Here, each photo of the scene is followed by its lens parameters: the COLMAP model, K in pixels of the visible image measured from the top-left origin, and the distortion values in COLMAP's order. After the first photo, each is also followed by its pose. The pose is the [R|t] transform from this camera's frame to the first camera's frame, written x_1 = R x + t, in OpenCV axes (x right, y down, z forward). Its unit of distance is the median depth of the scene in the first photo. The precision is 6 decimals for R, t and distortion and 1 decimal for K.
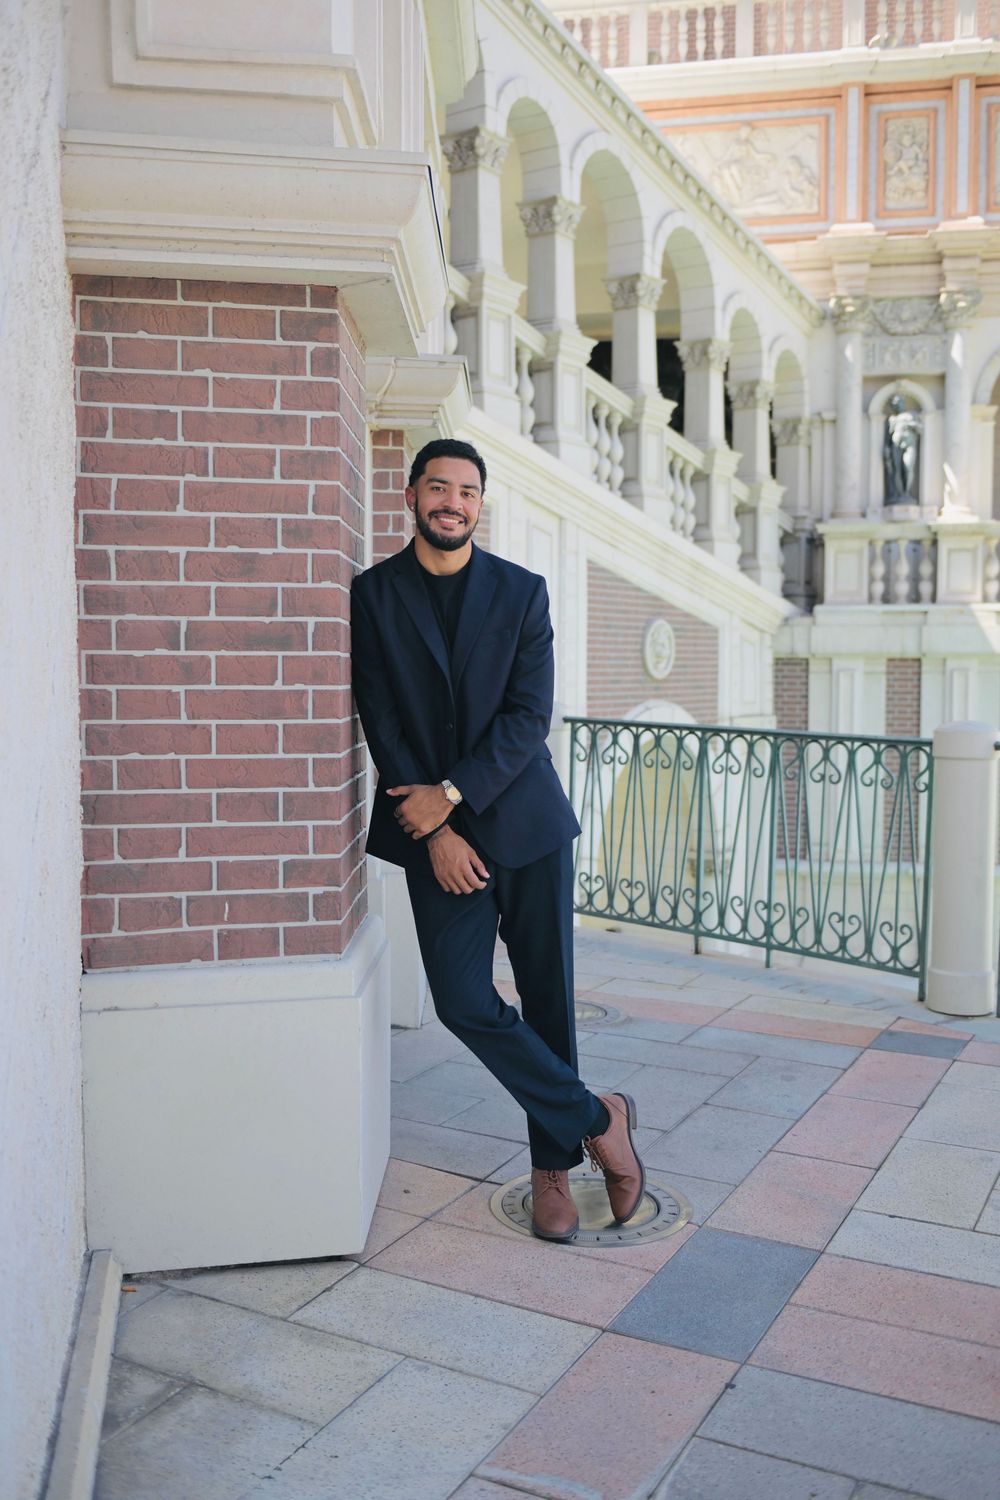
lens RADIAL K [[1463.3, 0, 498.2], [0, 1463.3, 740.2], [0, 0, 1]] dist [-0.004141, -0.006847]
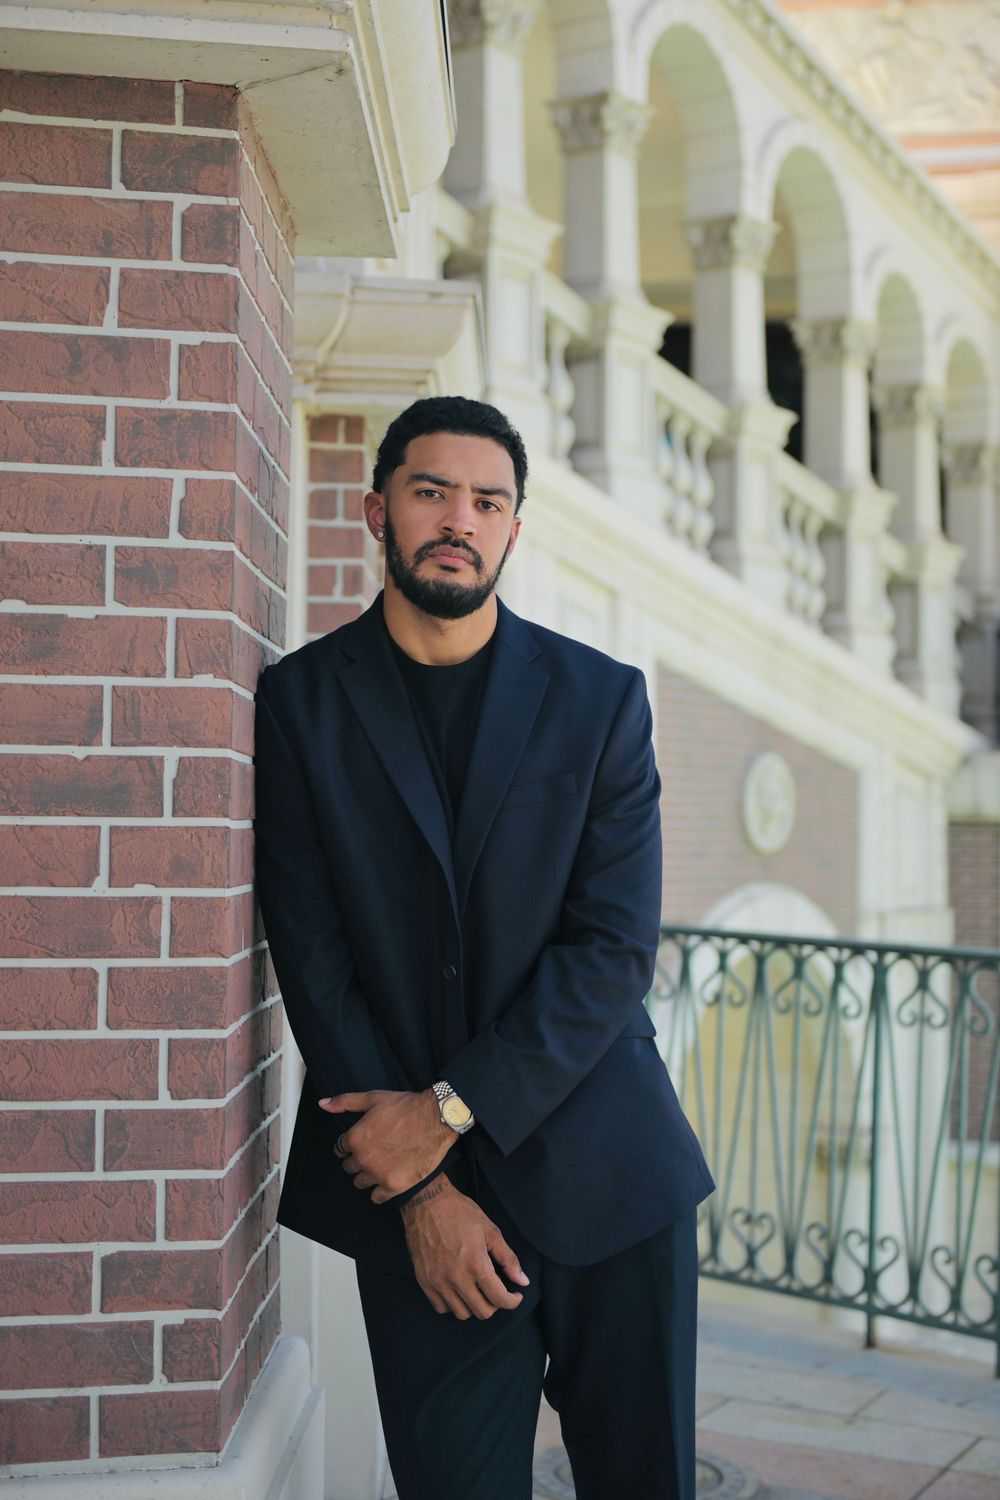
lens RADIAL K [[2203.8, 0, 489.0], [0, 2203.8, 746.2], [0, 0, 1]] dist [-0.007047, 0.012848]
pose [[0.999937, 0.009930, -0.005203, -0.014344], [-0.010336, 0.996326, -0.085018, -0.018194], [0.004340, 0.085067, 0.996366, 0.210487]]
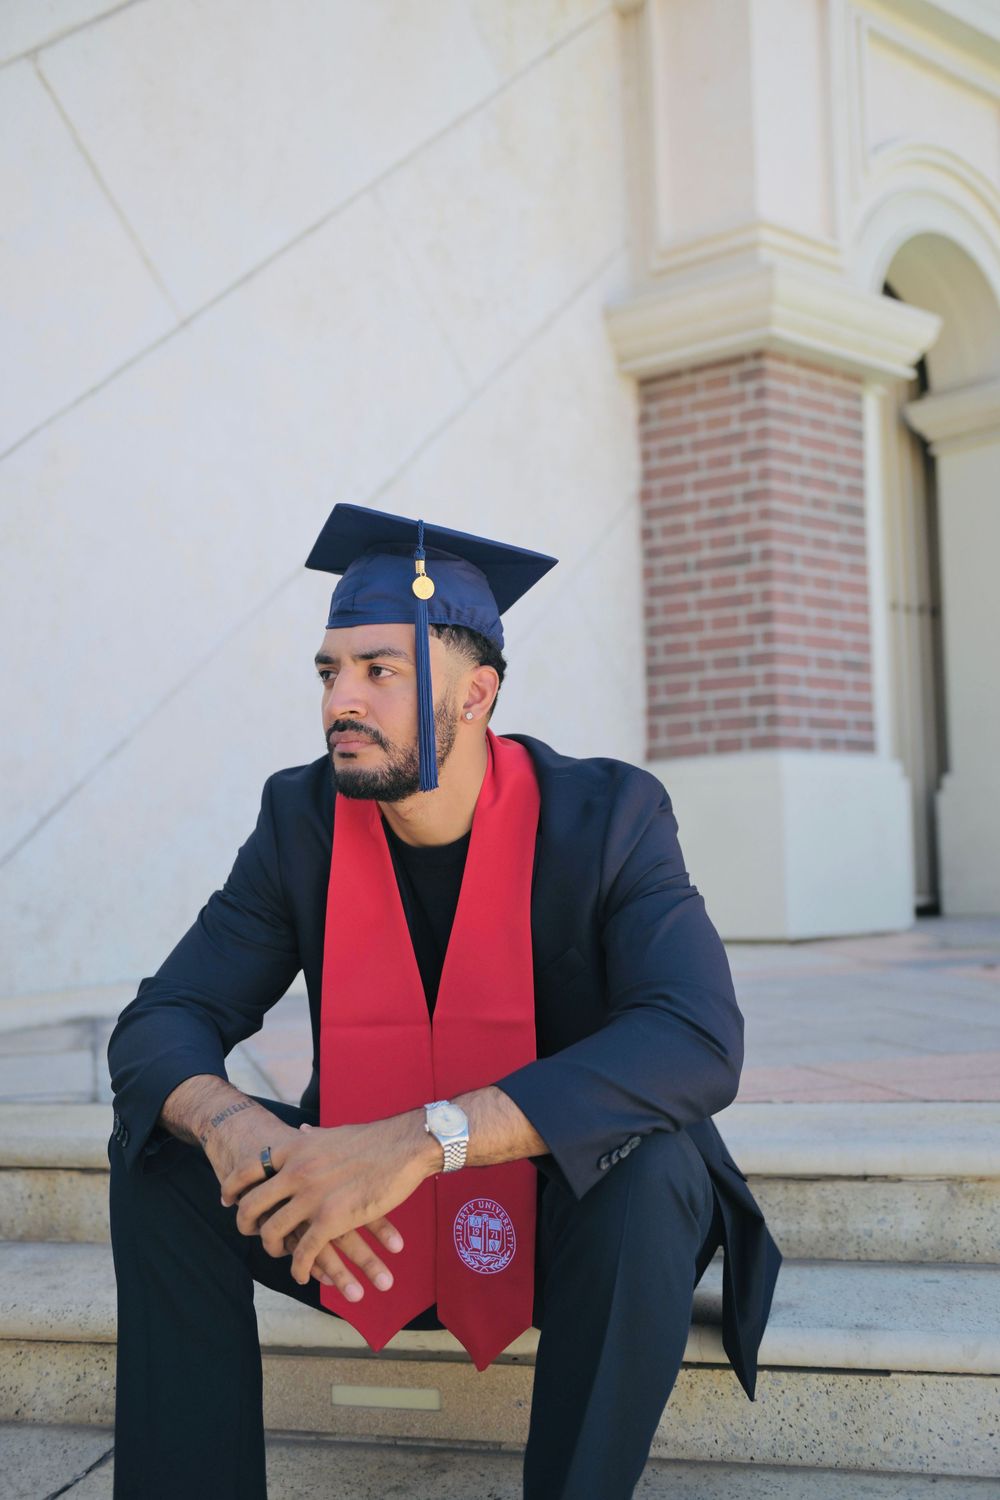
lens RADIAL K [[1626.5, 0, 523.1], [0, 1626.5, 746.2], [0, 0, 1]] dist [-0.008415, 0.037626]
pose [[0.647549, -0.071177, -0.758693, 0.837403], [-0.022716, 0.993383, -0.112582, 0.274942], [0.761686, 0.090137, 0.641647, -0.277321]]
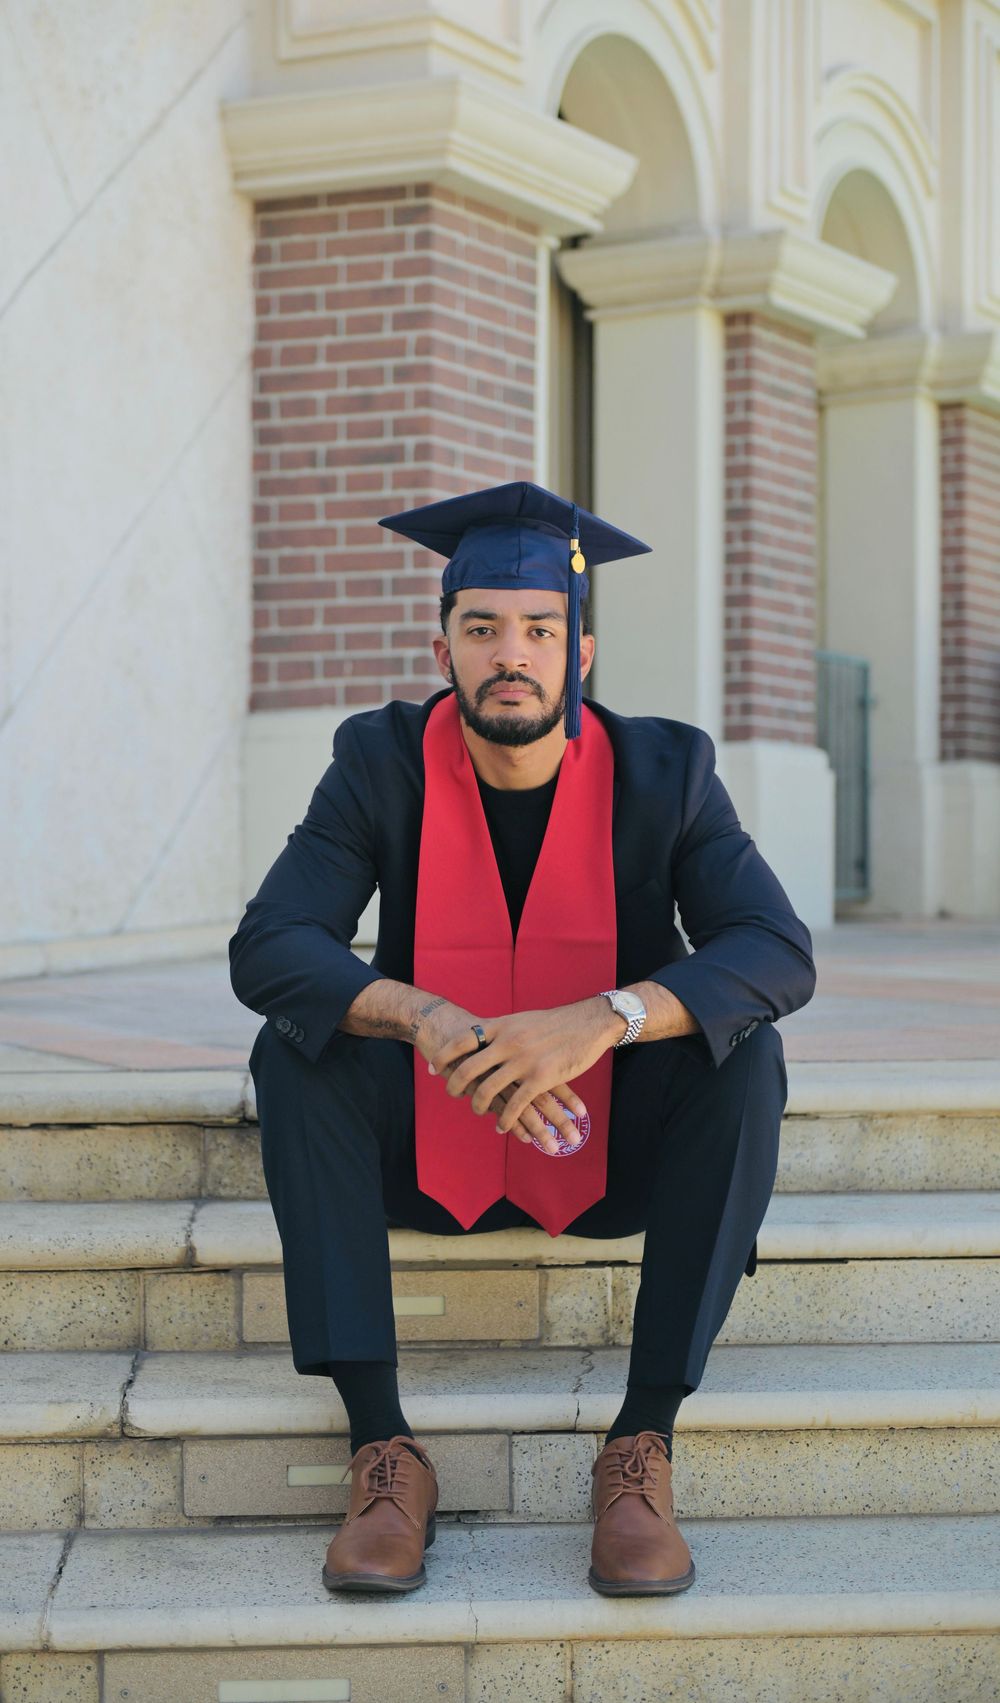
lens RADIAL K [[2624.9, 0, 452.9], [0, 2624.9, 825.3], [0, 0, 1]] dist [-0.008582, -0.005375]
pose [[0.832796, -0.008303, -0.553517, 0.908229], [-0.034997, 0.997098, -0.067611, 0.316182], [0.552472, 0.075678, 0.830089, -0.665601]]
